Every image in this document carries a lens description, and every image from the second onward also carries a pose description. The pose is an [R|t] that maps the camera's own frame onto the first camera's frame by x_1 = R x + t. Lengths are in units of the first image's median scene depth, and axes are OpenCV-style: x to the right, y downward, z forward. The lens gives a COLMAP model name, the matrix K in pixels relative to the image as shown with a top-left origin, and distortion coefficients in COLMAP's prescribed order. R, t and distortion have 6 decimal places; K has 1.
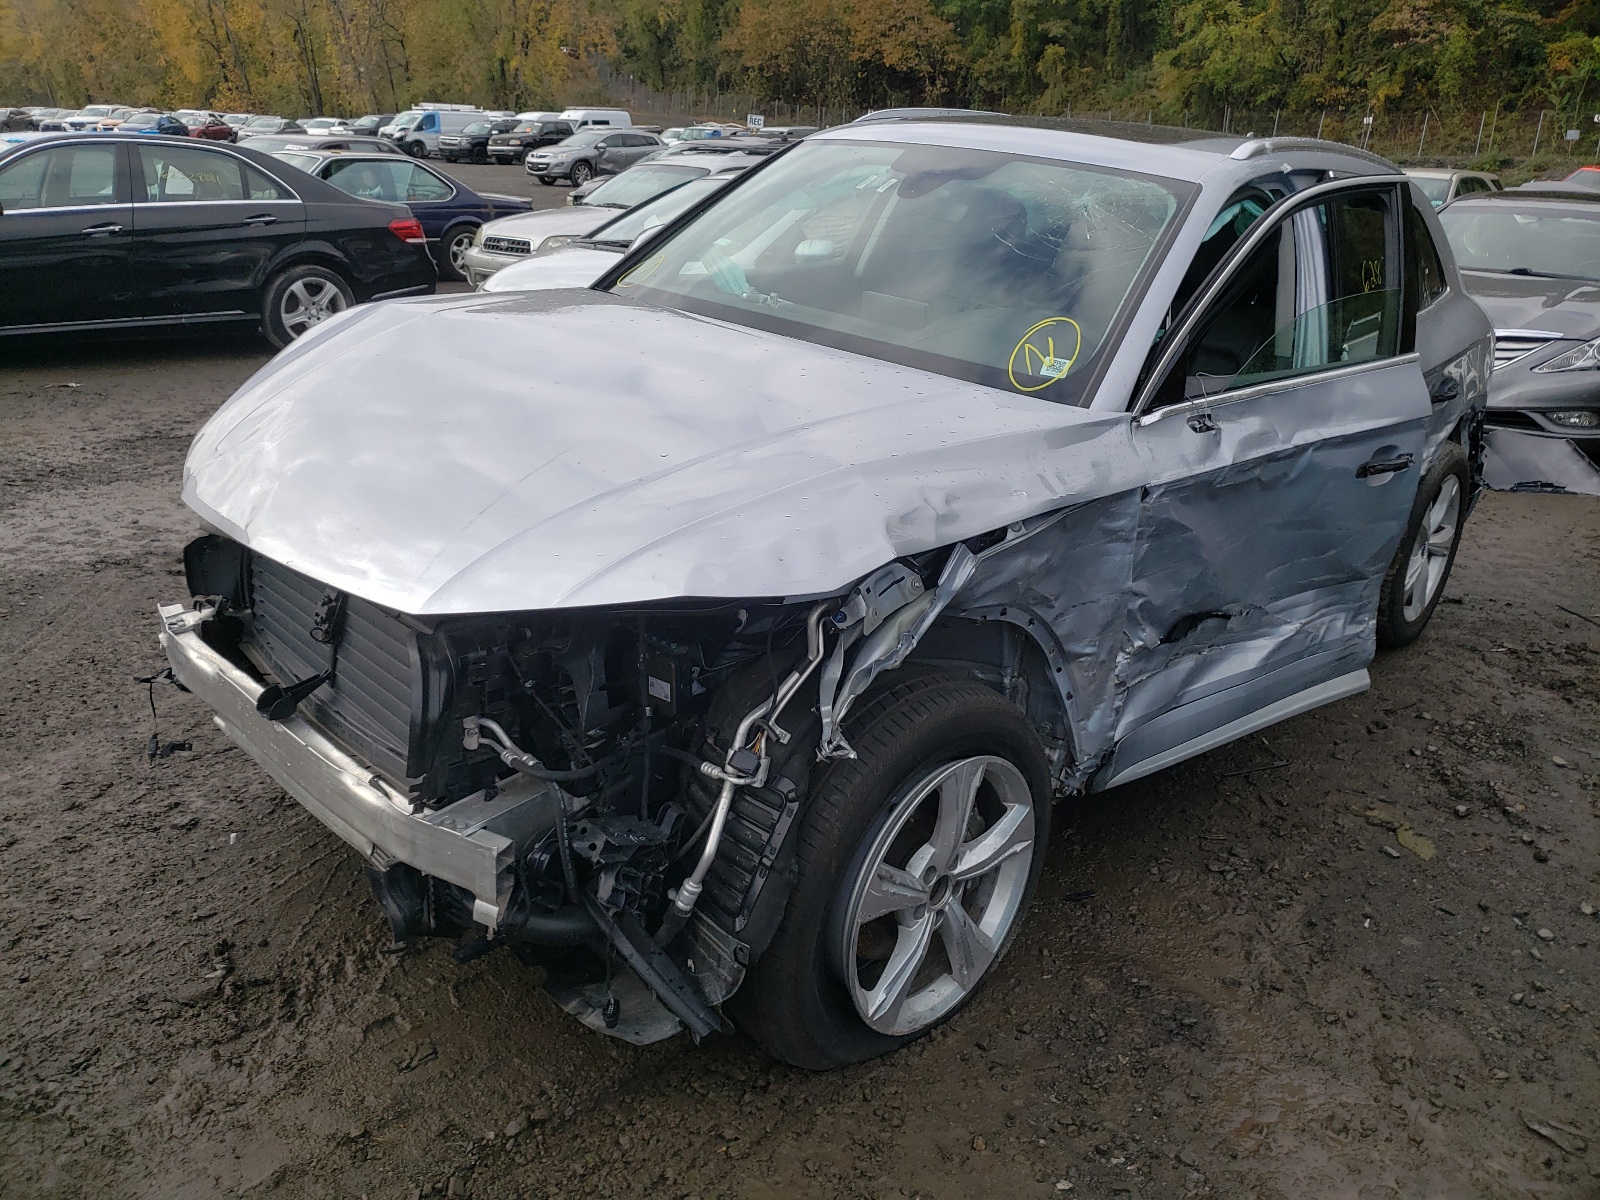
lens RADIAL K [[1208.9, 0, 773.9], [0, 1208.9, 598.5], [0, 0, 1]] dist [0.003927, 0.002002]
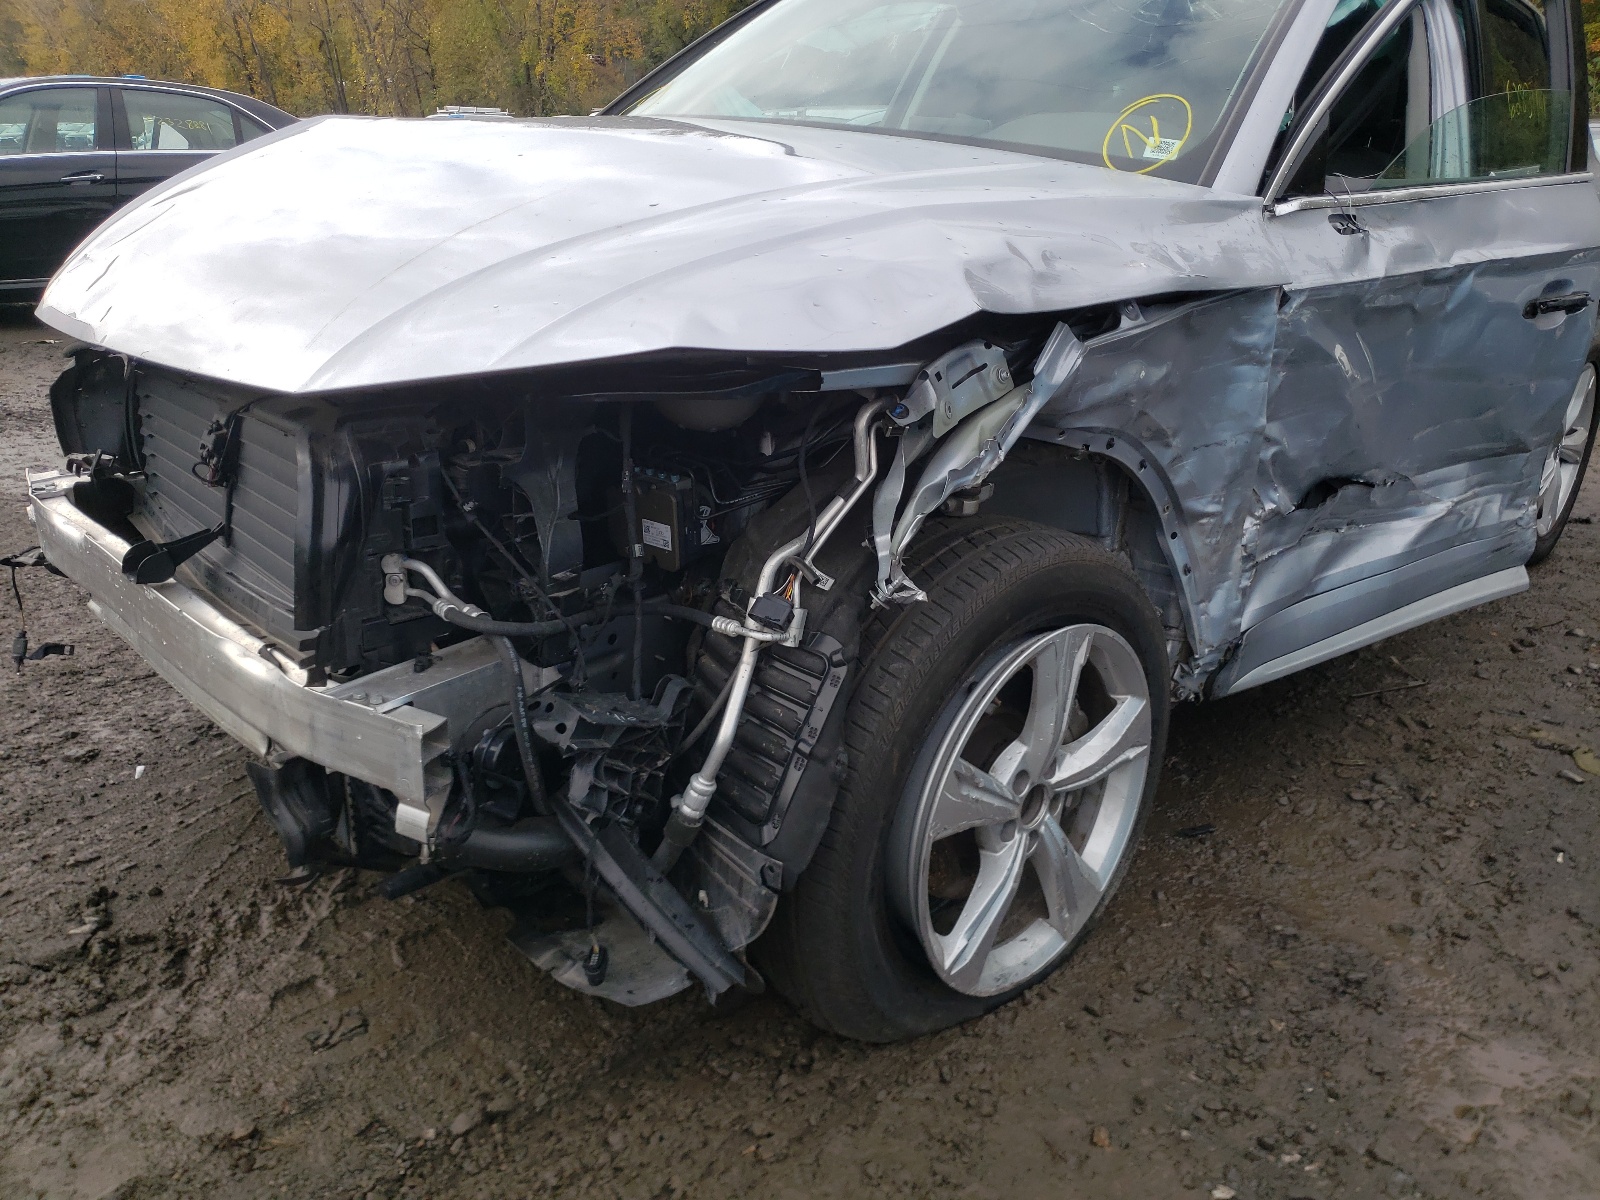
lens RADIAL K [[1215.9, 0, 800.0], [0, 1215.9, 600.0], [0, 0, 1]] dist [0.001912, 0.008765]
pose [[0.999835, -0.016518, -0.007607, -0.001465], [0.016507, 0.999863, -0.001419, 0.112681], [0.007630, 0.001293, 0.999970, 0.238521]]
